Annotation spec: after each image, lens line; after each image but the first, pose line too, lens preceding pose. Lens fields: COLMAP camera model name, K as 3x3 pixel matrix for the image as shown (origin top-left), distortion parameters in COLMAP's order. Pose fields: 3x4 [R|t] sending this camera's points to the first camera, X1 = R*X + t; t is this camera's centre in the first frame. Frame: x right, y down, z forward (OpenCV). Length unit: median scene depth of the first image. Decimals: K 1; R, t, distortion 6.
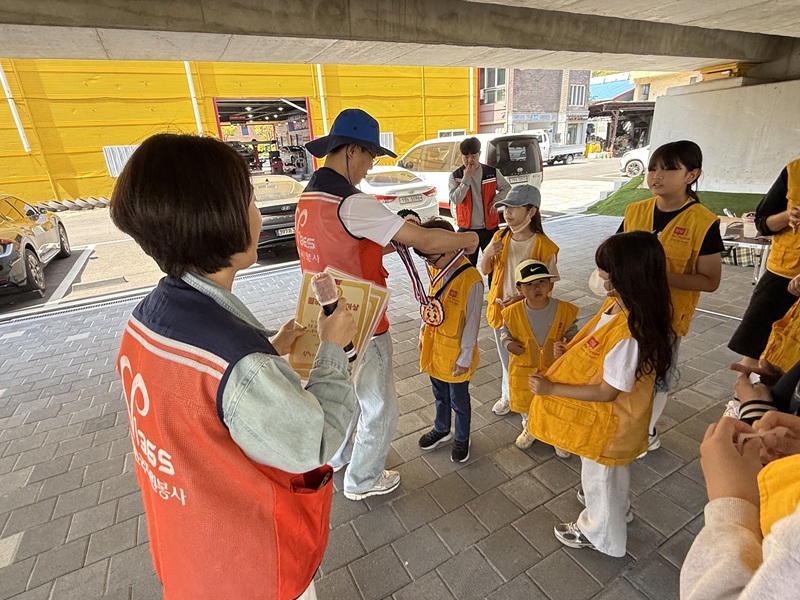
lens RADIAL K [[421.9, 0, 397.5], [0, 421.9, 299.2], [0, 0, 1]] dist [-0.008049, -0.001705]
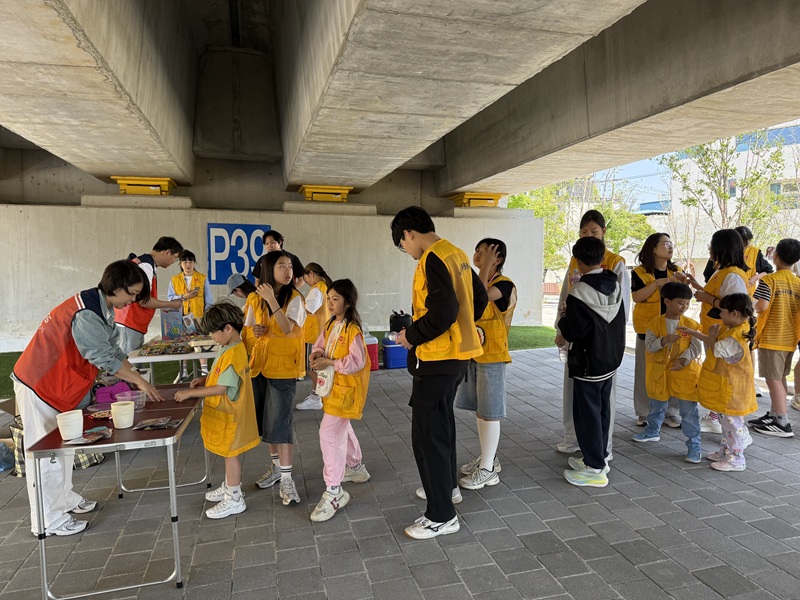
lens RADIAL K [[559.8, 0, 398.8], [0, 559.8, 305.4], [0, 0, 1]] dist [0.021473, -0.008353]
pose [[0.241849, -0.001075, 0.970313, 0.050092], [0.315845, 0.945626, -0.077676, -0.030834], [-0.917470, 0.325255, 0.229038, 0.107235]]
